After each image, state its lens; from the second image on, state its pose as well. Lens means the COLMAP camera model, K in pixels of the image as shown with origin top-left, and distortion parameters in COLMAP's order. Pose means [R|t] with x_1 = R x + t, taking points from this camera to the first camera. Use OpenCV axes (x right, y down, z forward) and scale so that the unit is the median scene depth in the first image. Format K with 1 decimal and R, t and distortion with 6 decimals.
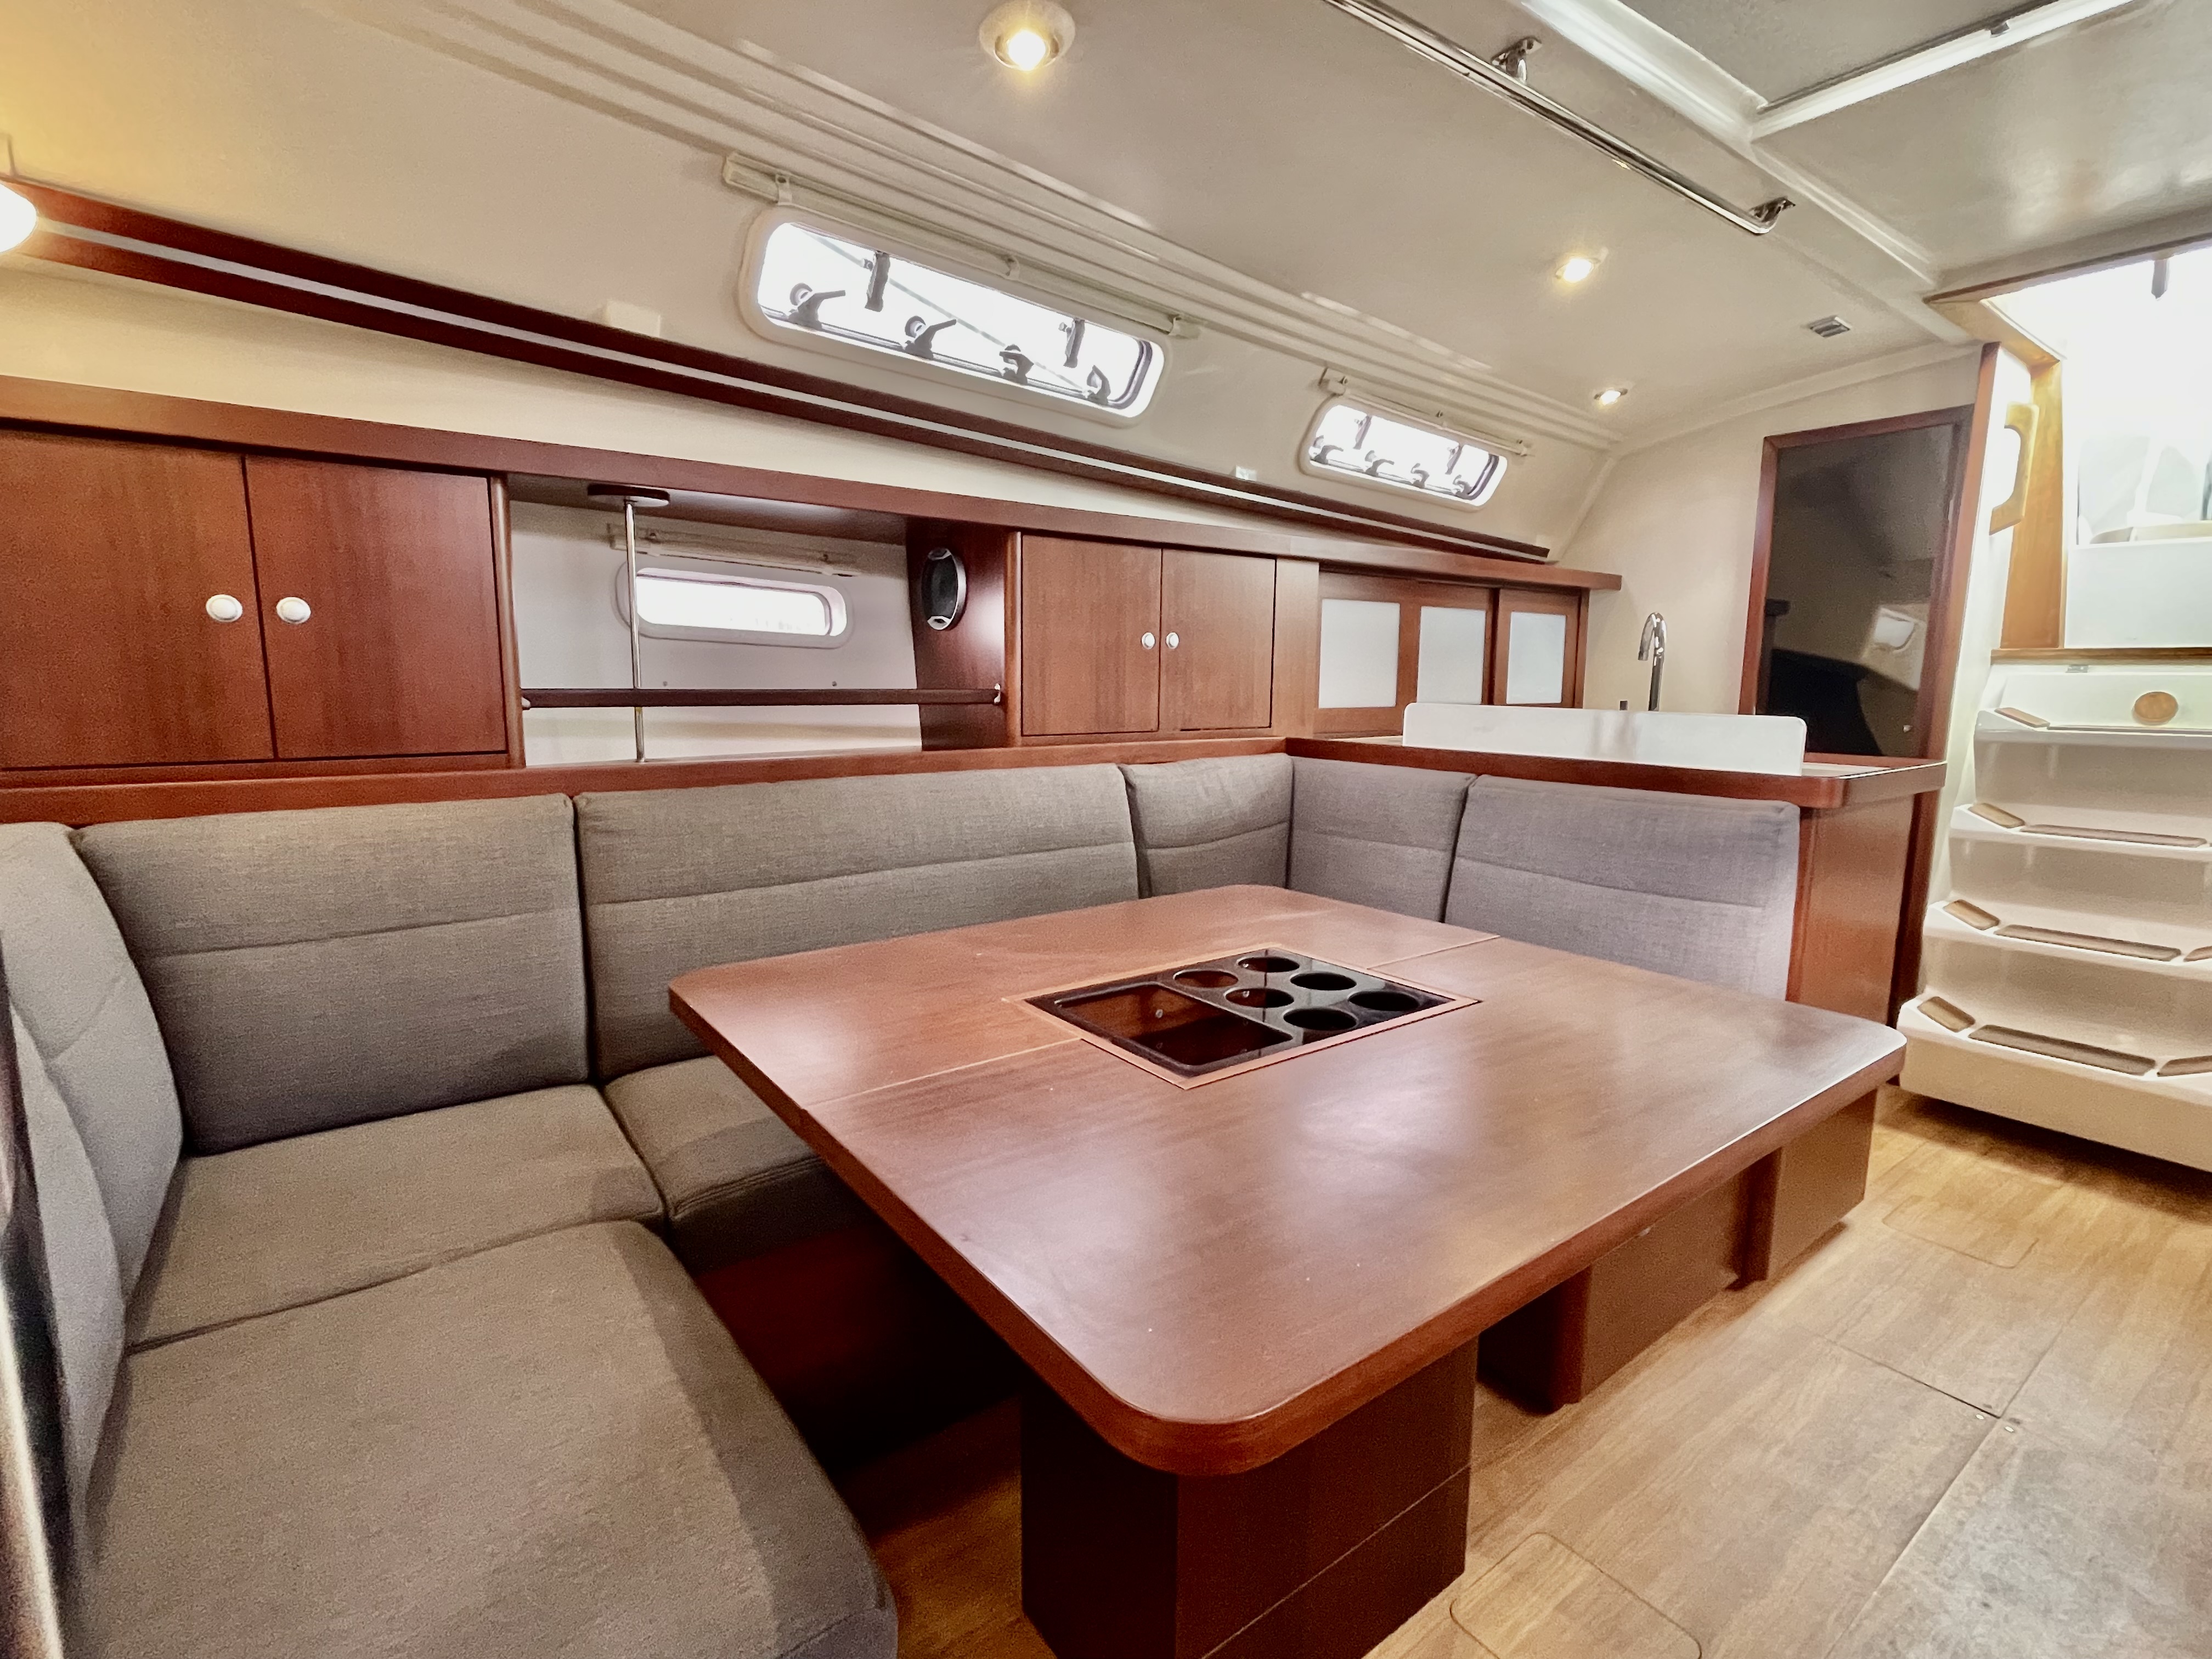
lens RADIAL K [[1009.9, 0, 1106.0], [0, 1009.9, 829.5], [0, 0, 1]] dist [0.000907, 0.000498]
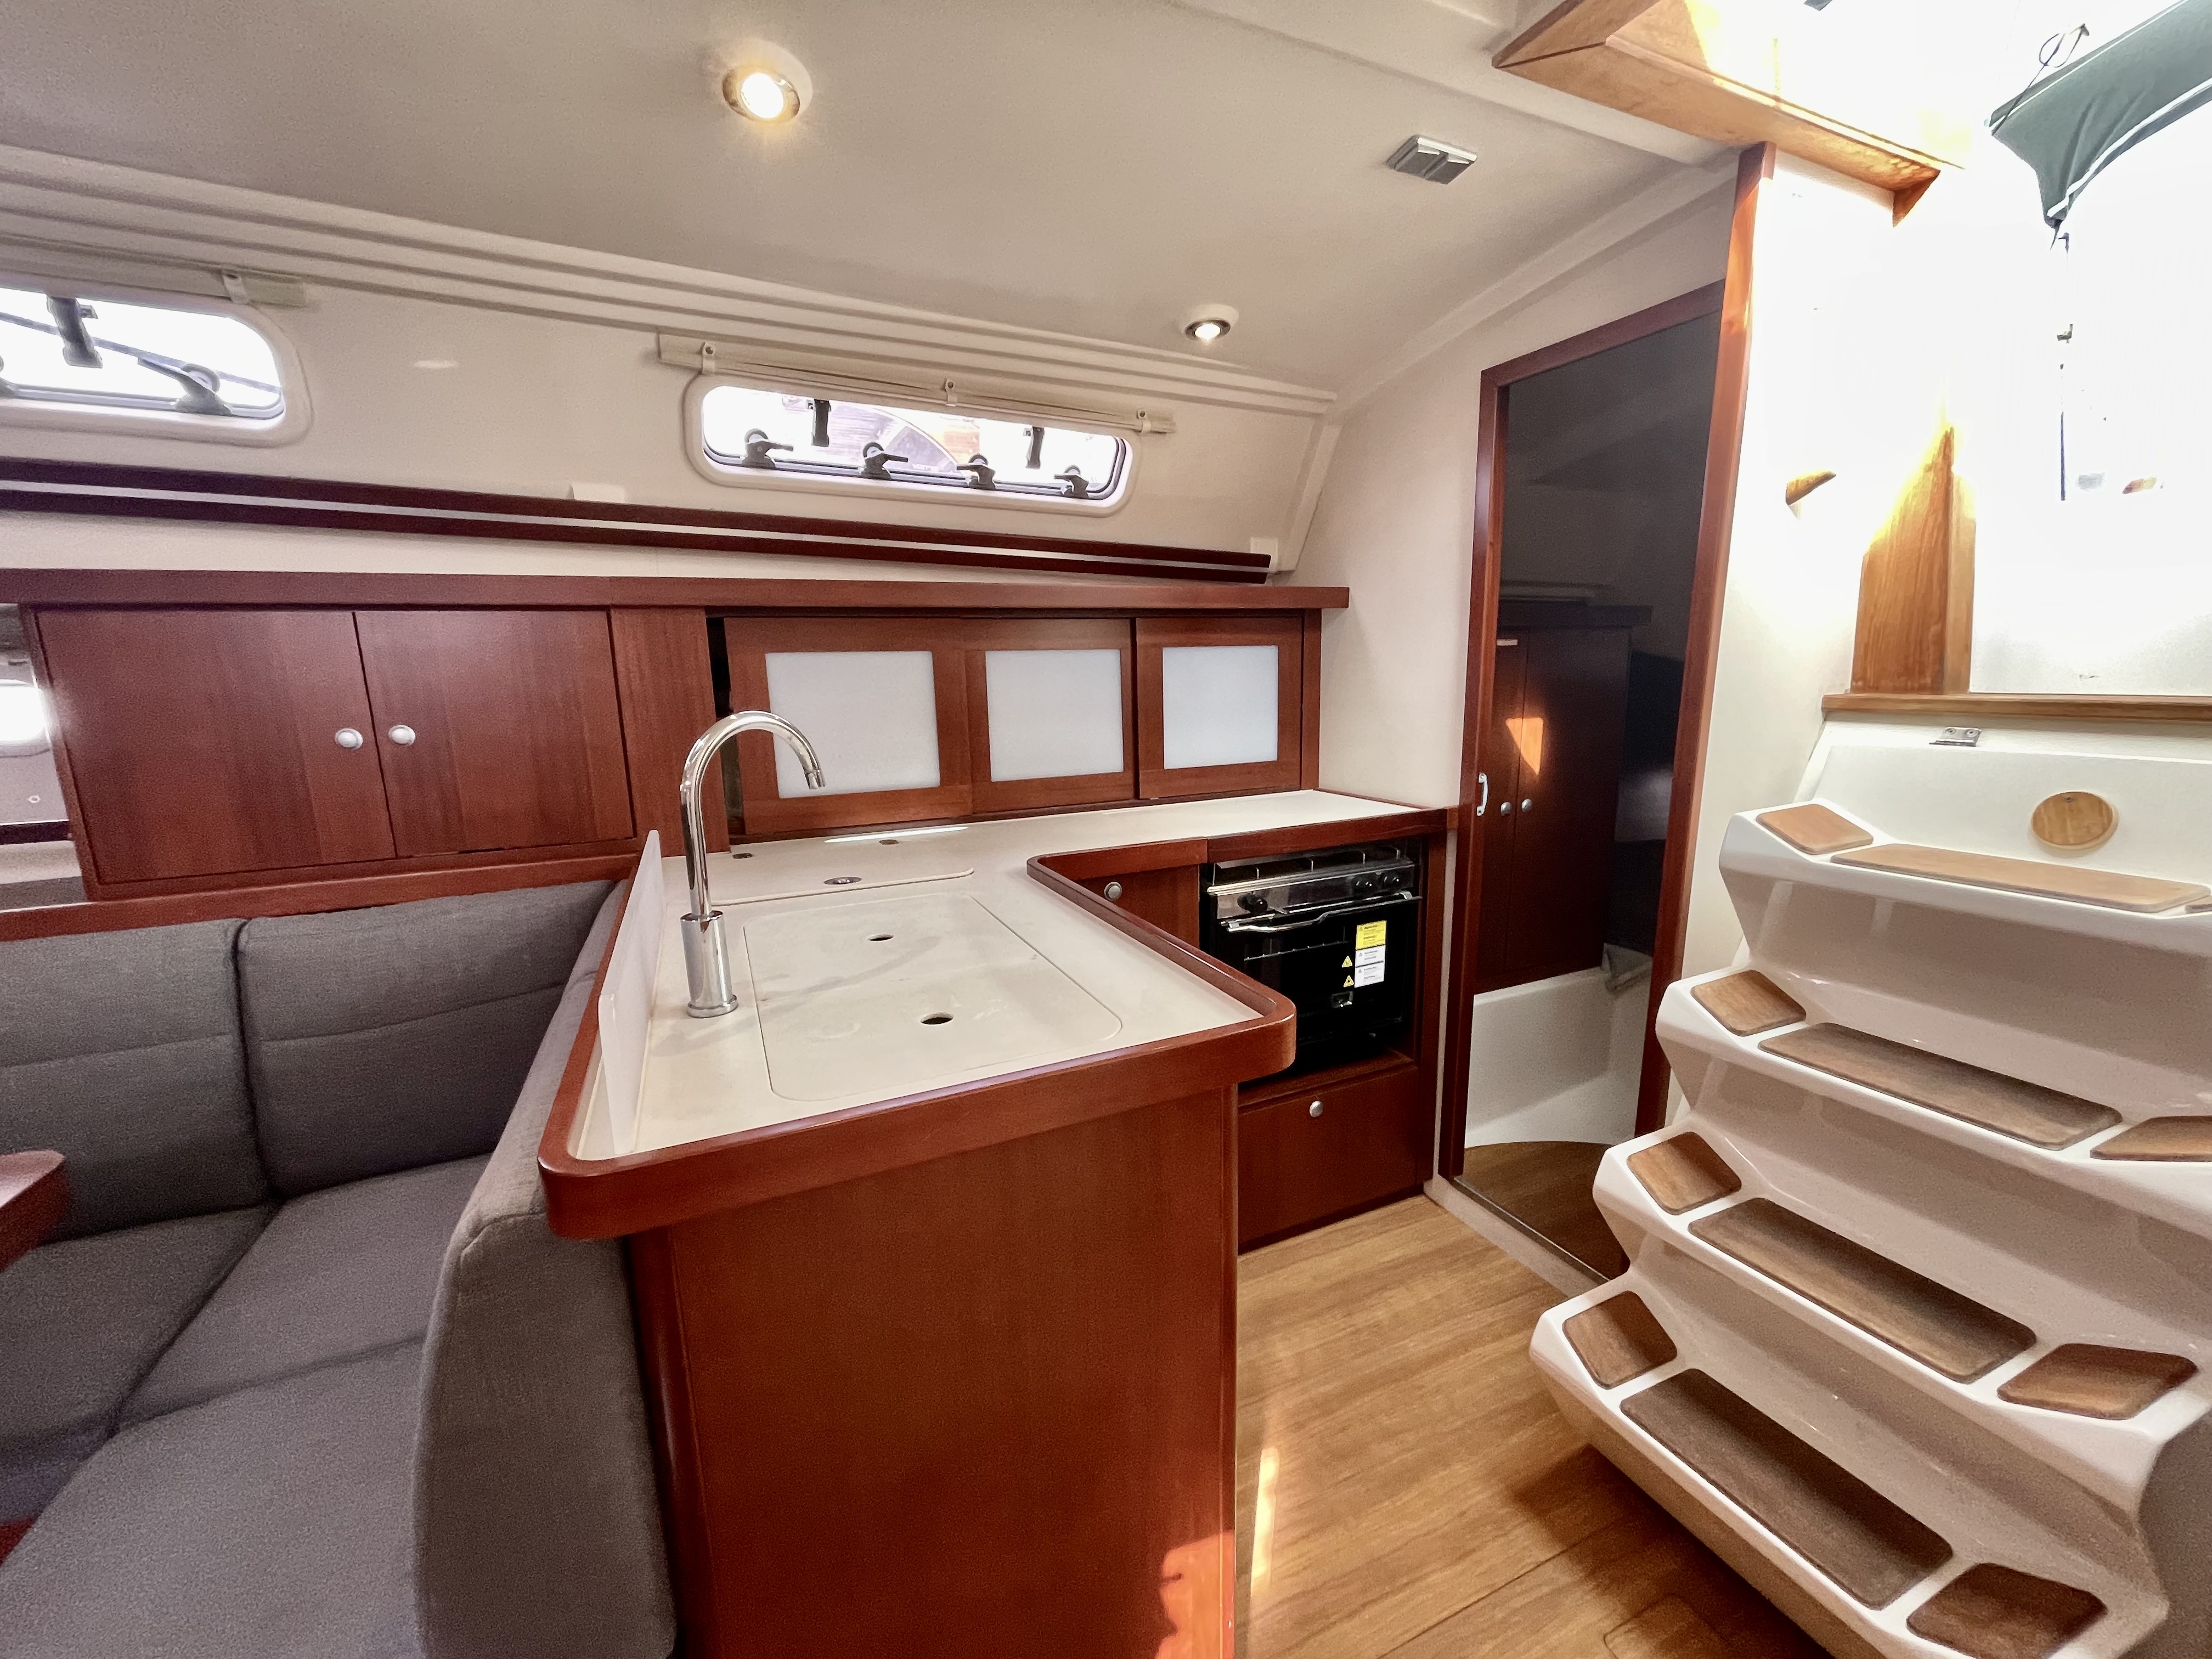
lens RADIAL K [[884.4, 0, 1106.0], [0, 884.4, 829.5], [0, 0, 1]] dist [0.001012, 0.000640]
pose [[0.975418, 0.005614, -0.220291, 0.586275], [-0.000310, 0.999709, 0.024105, -0.112884], [0.220363, -0.023444, 0.975136, 0.408767]]
